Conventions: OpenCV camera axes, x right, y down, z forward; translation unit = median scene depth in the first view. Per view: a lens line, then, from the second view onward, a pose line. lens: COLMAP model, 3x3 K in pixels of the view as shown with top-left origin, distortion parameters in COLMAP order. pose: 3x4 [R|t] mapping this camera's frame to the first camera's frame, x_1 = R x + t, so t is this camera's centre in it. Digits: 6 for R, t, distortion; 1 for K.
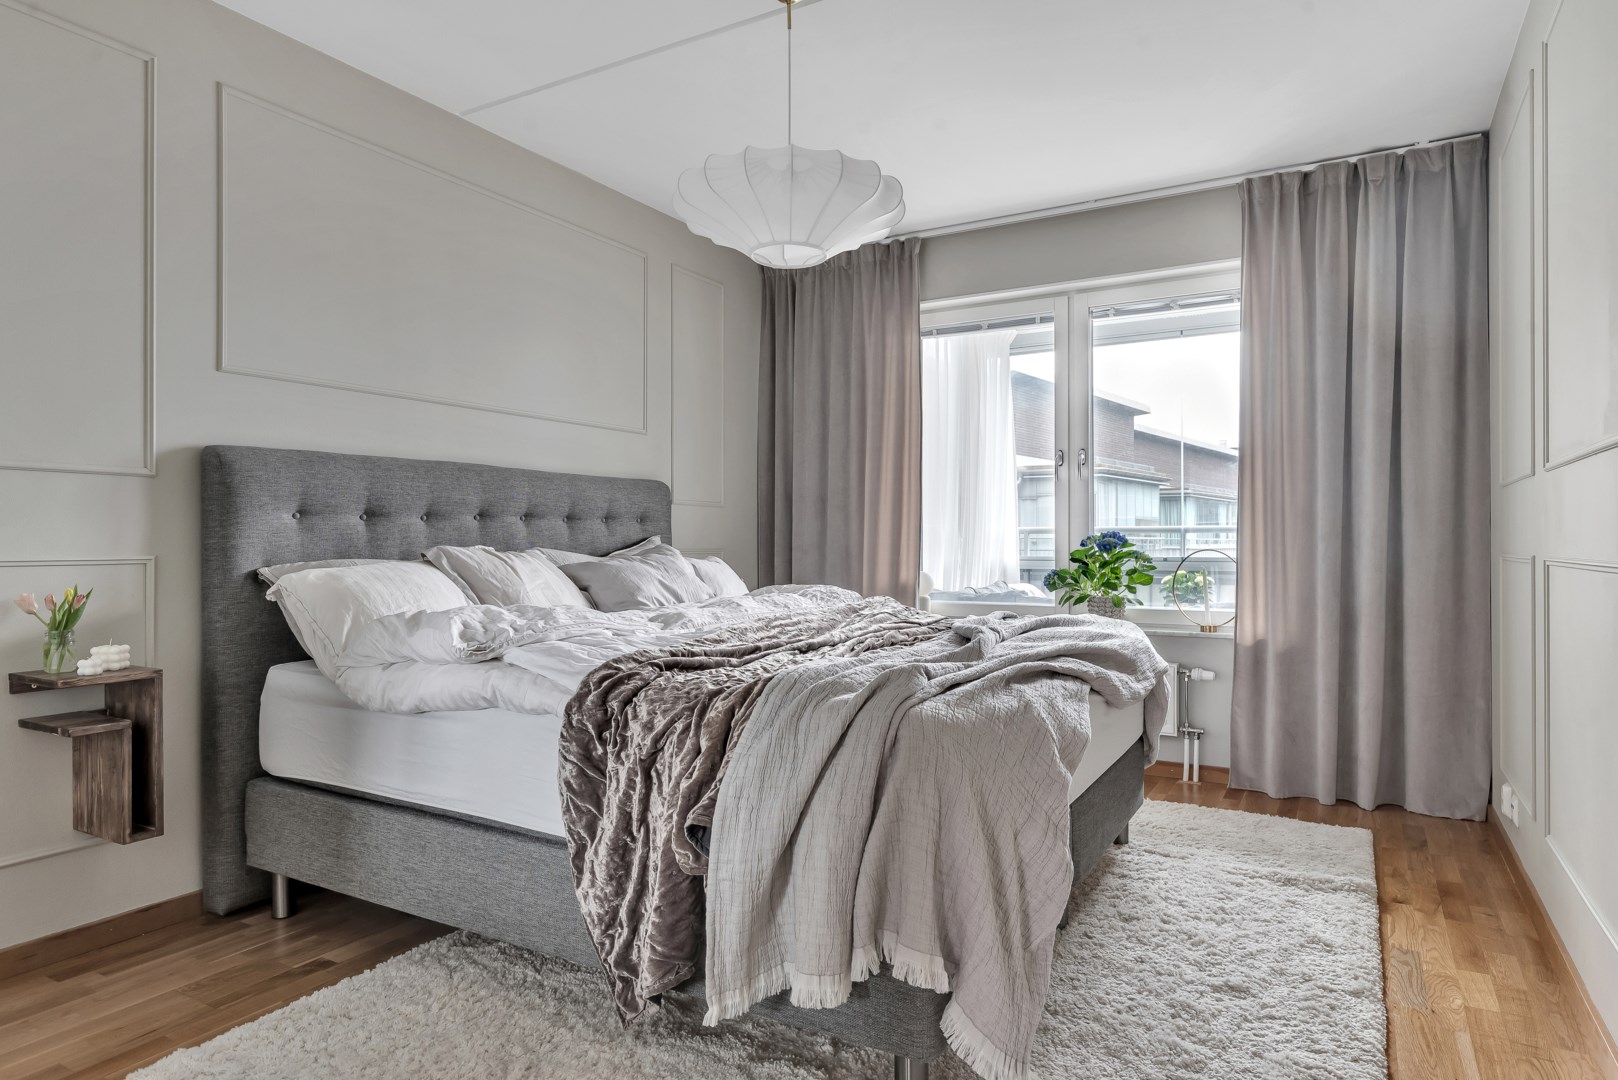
lens RADIAL K [[973.3, 0, 823.0], [0, 973.3, 539.5], [0, 0, 1]] dist [-0.001667, -0.000707]
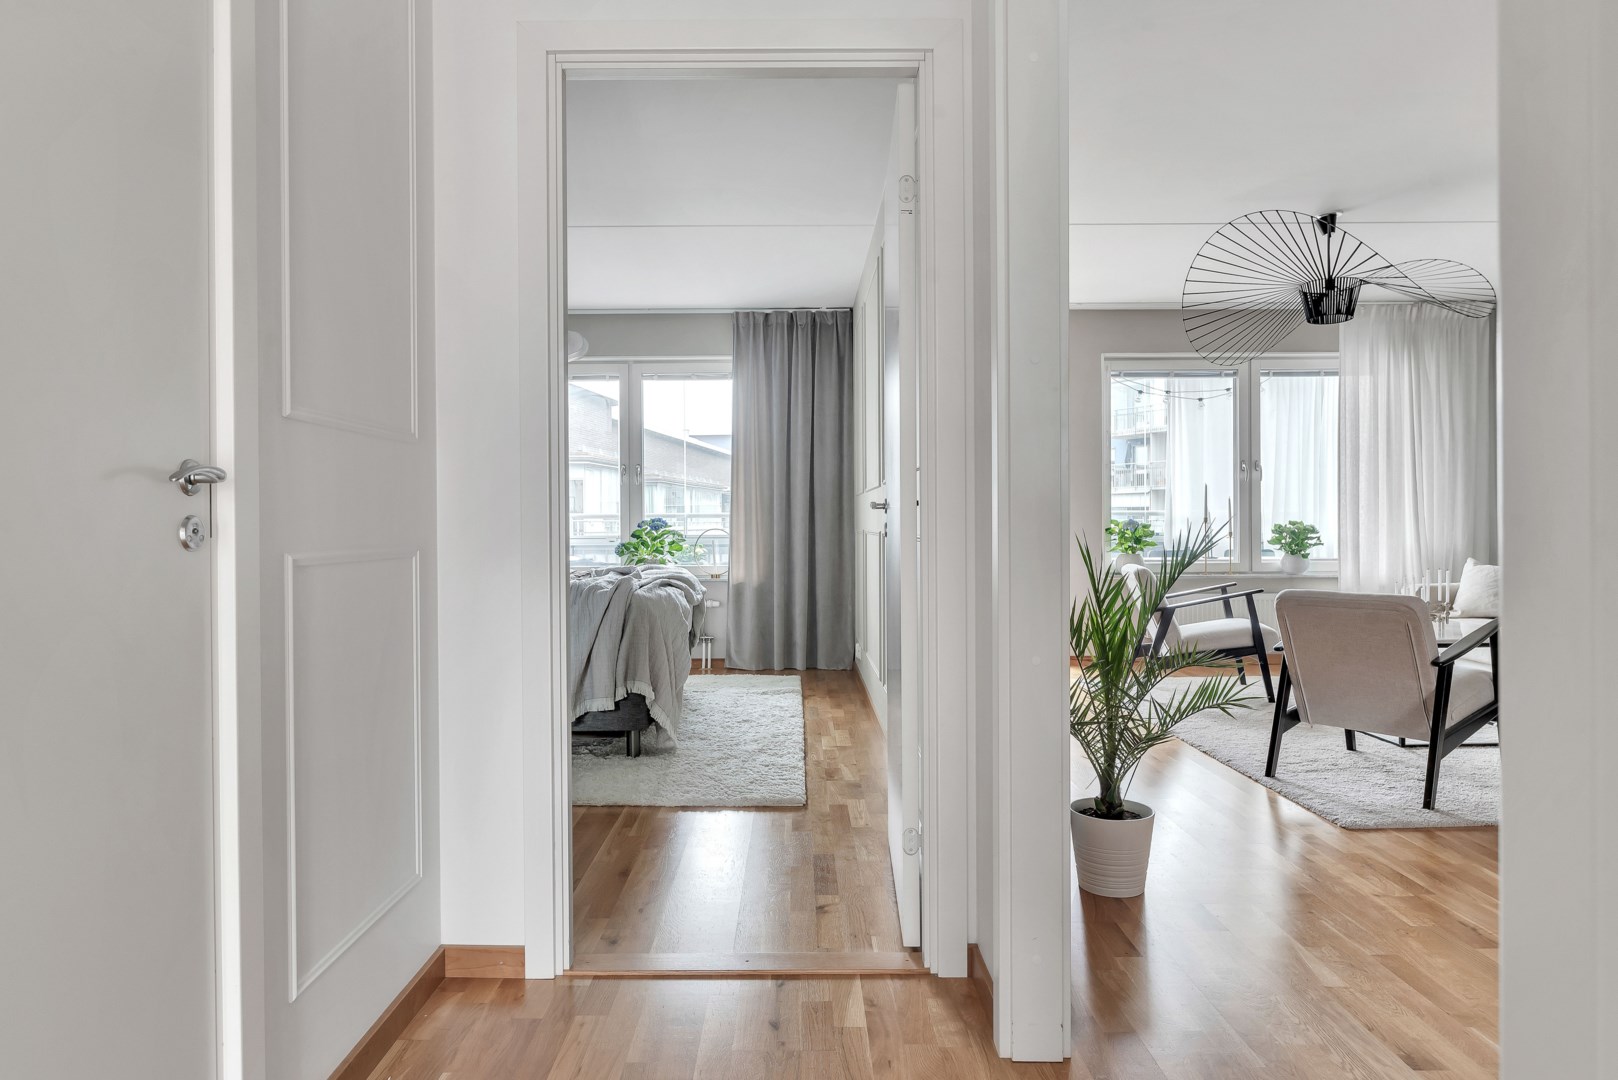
lens RADIAL K [[1016.0, 0, 806.9], [0, 1016.0, 525.7], [0, 0, 1]] dist [0.017927, -0.000596]
pose [[0.869872, -0.004395, 0.493258, -0.347721], [0.002838, 0.999988, 0.003905, -0.001657], [-0.493269, -0.001997, 0.869874, -0.633382]]
